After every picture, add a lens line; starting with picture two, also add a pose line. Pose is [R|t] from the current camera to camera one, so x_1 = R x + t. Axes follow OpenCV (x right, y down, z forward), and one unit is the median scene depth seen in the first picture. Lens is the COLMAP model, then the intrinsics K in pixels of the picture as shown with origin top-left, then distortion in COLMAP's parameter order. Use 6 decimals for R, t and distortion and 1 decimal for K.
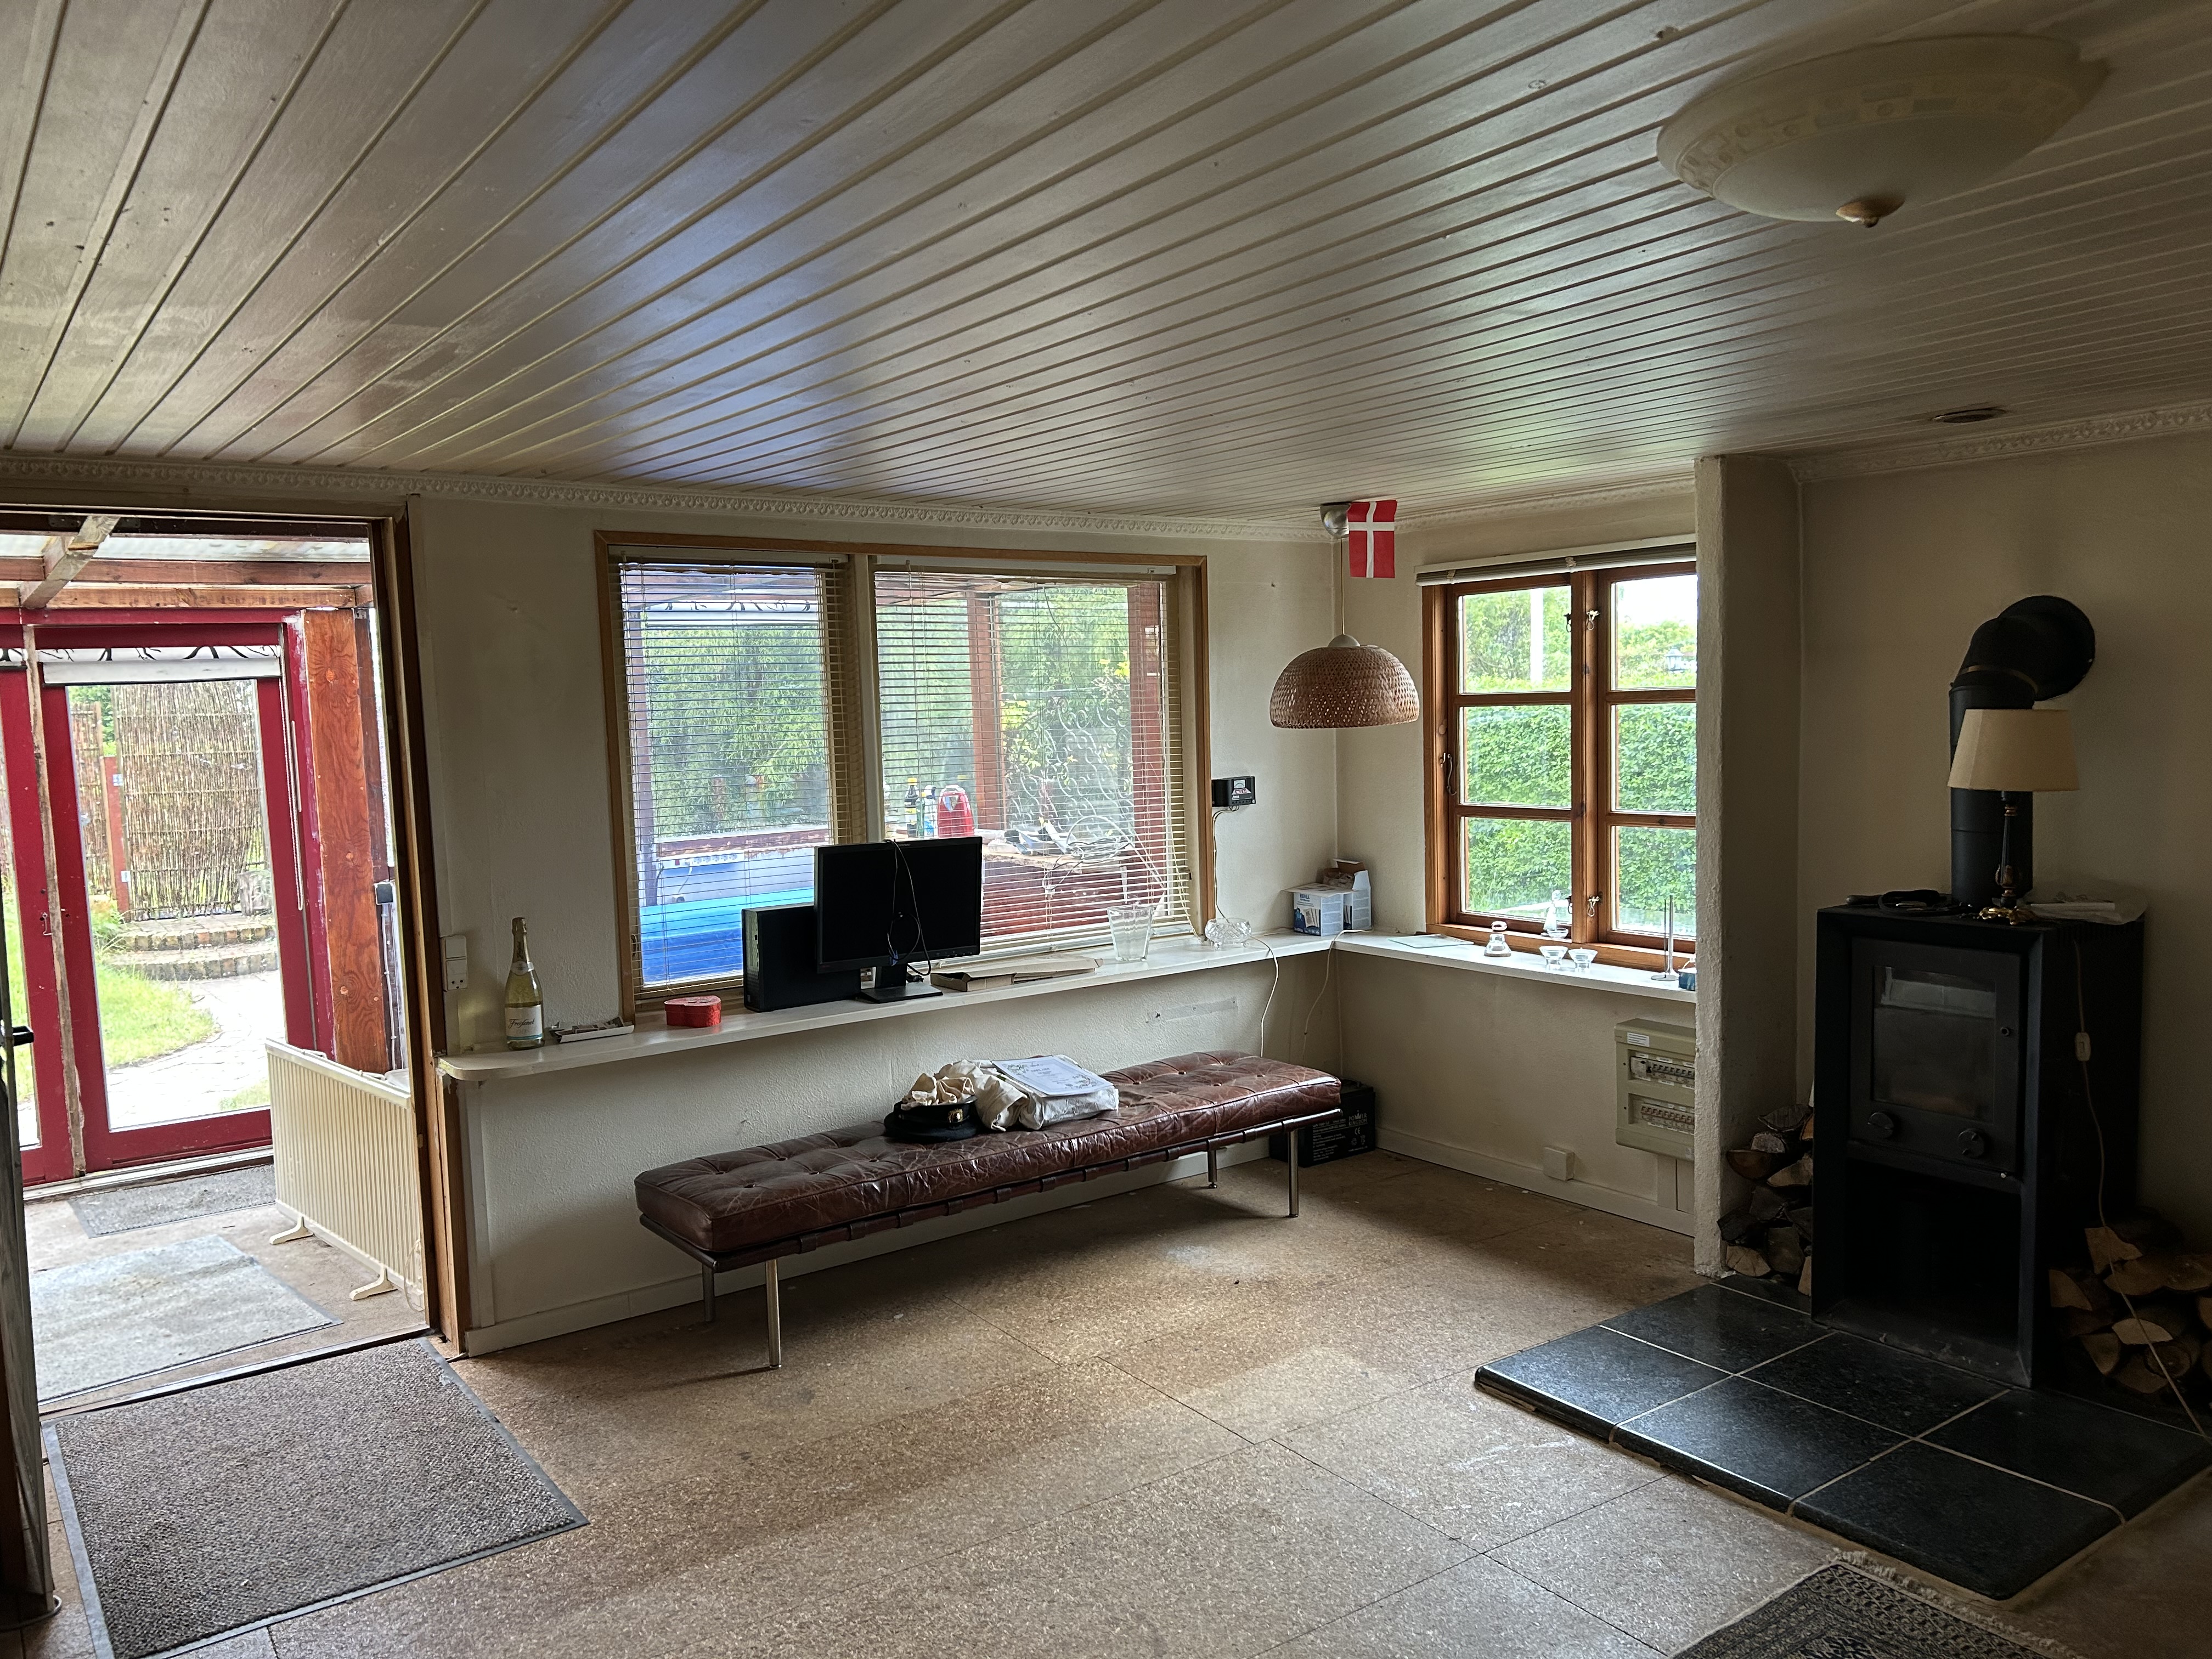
lens RADIAL K [[1588.6, 0, 1096.7], [0, 1588.6, 829.4], [0, 0, 1]] dist [-0.001042, -0.035803]
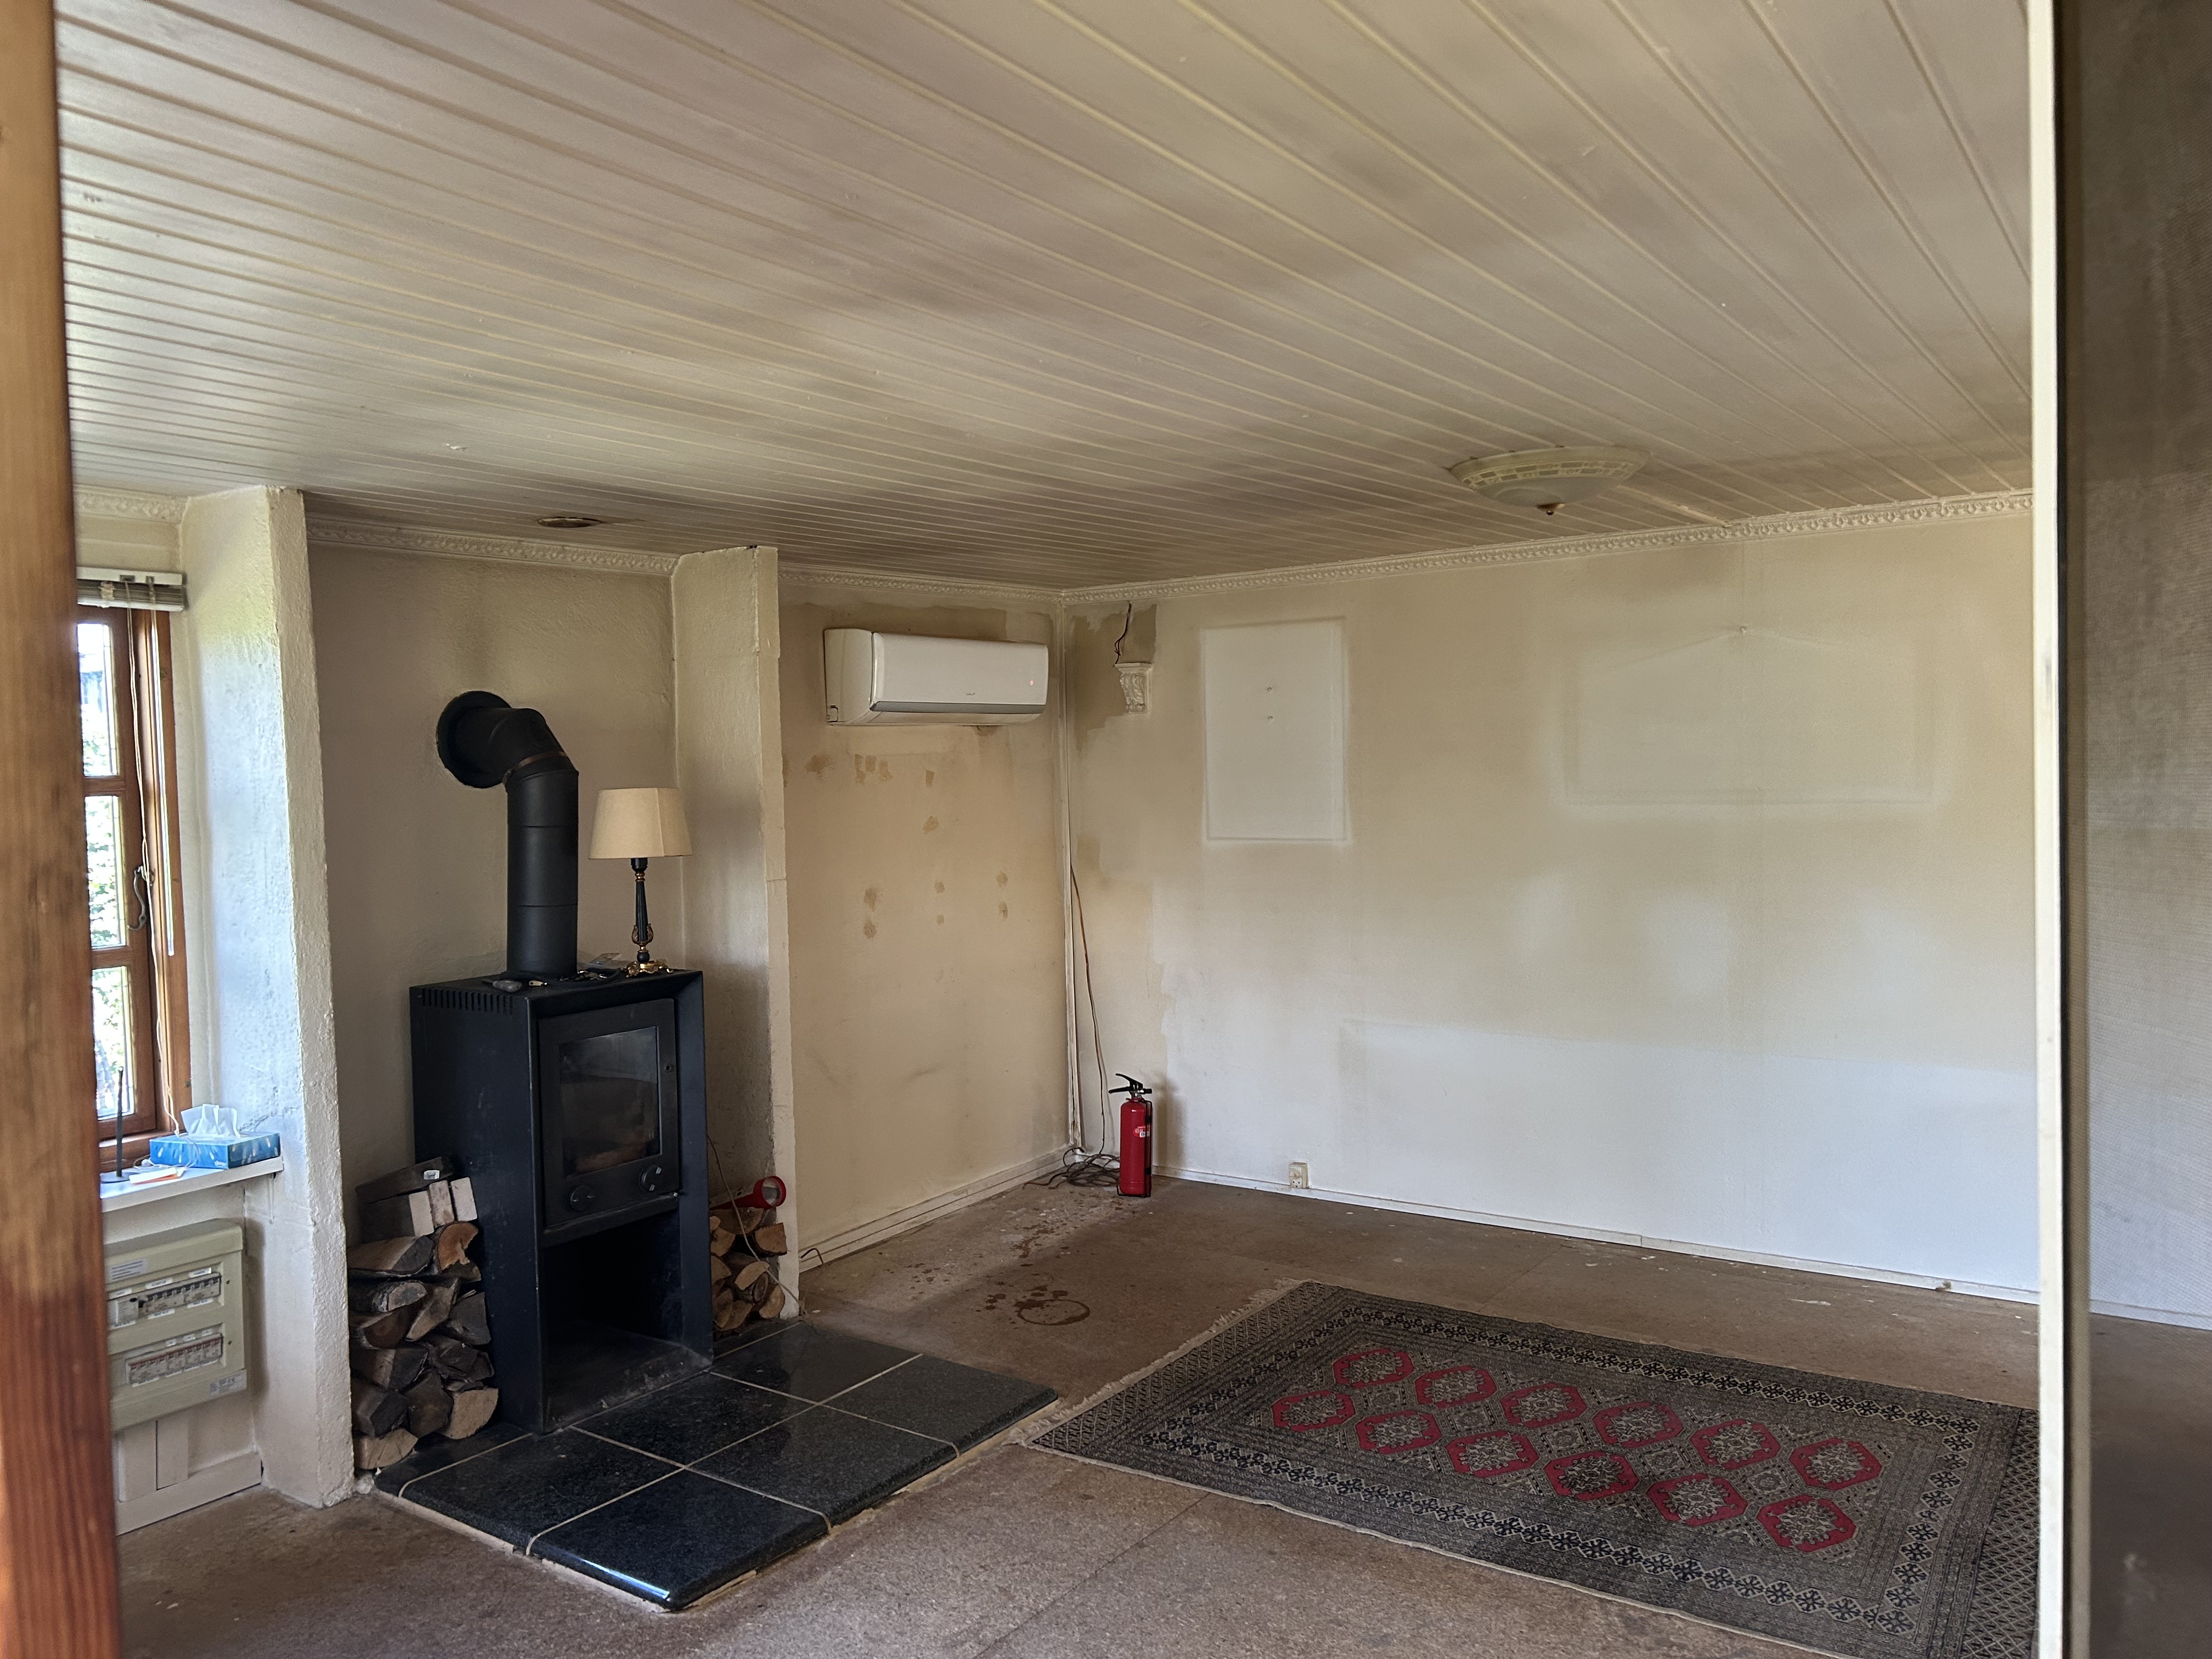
lens RADIAL K [[1588.6, 0, 1096.7], [0, 1588.6, 829.4], [0, 0, 1]] dist [-0.001042, -0.035803]
pose [[-0.377489, 0.002436, 0.926011, -0.528586], [0.104916, 0.993670, 0.040156, -0.050284], [-0.920052, 0.112312, -0.375355, 0.960910]]
